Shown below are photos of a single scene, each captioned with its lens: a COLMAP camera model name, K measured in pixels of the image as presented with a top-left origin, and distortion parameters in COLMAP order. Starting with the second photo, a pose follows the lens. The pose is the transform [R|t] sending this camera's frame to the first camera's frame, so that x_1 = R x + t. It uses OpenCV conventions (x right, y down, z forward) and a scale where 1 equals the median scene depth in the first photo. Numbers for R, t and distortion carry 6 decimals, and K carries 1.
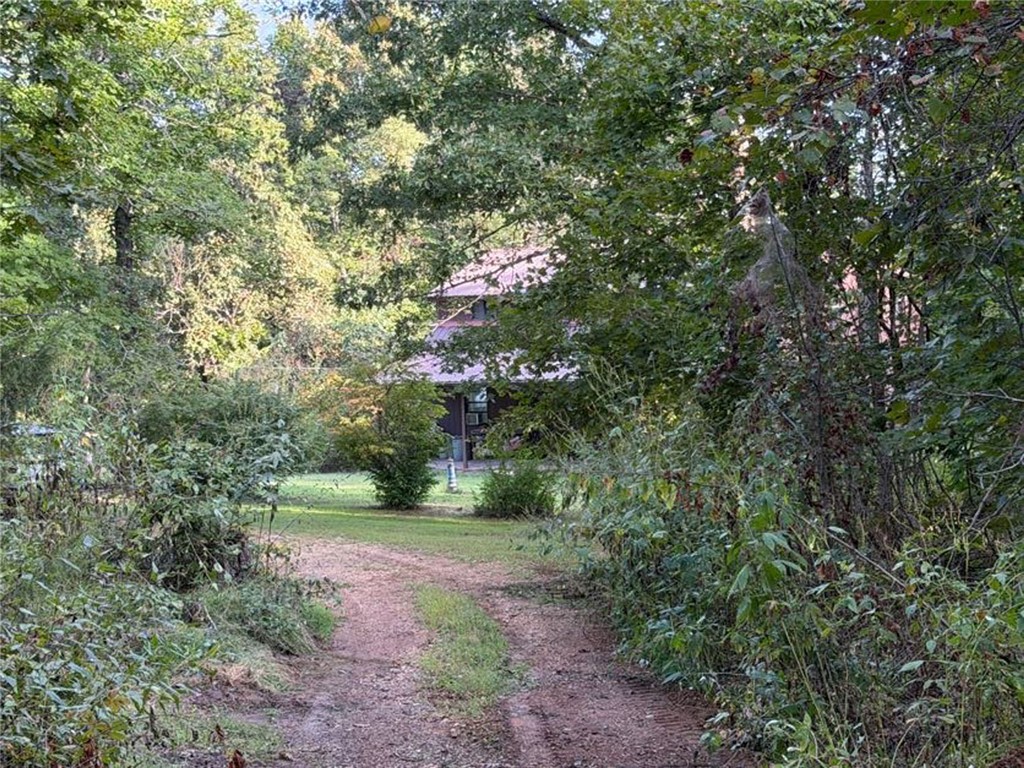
lens RADIAL K [[1970.2, 0, 512.0], [0, 1970.2, 385.0], [0, 0, 1]] dist [0.007076, 0.000000]
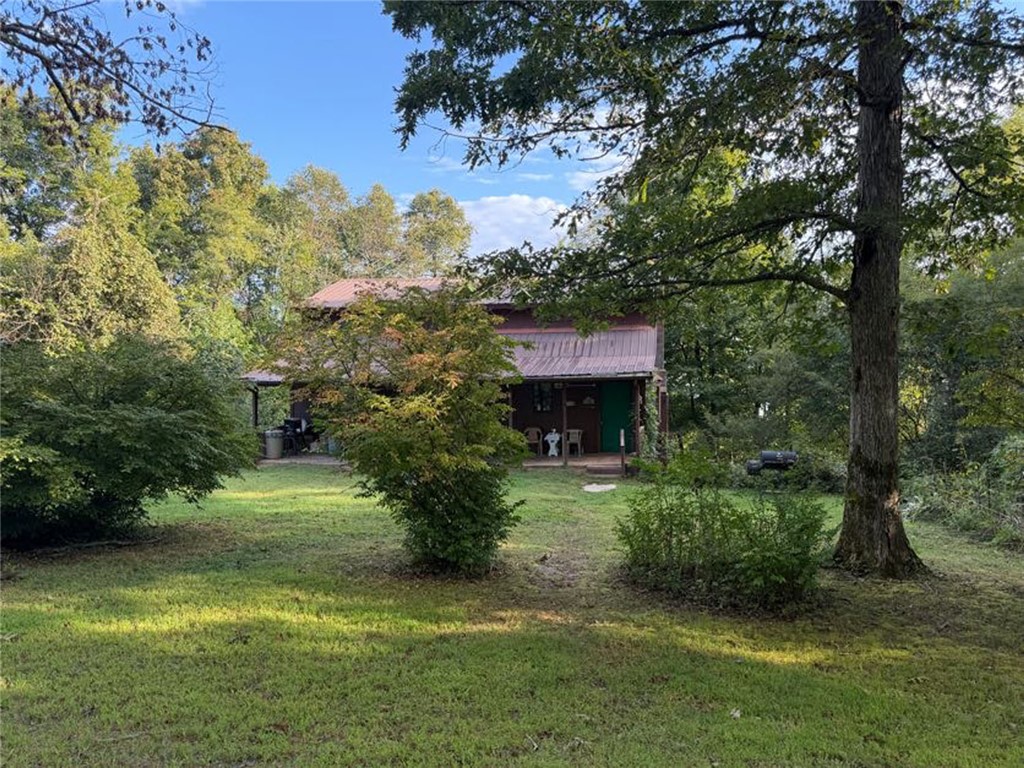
lens RADIAL K [[745.5, 0, 511.7], [0, 745.5, 381.0], [0, 0, 1]] dist [-0.001579, 0.001067]
pose [[0.925757, 0.034381, 0.376552, -0.075711], [-0.015804, 0.998506, -0.052316, 0.014568], [-0.377788, 0.042481, 0.924917, 0.494878]]
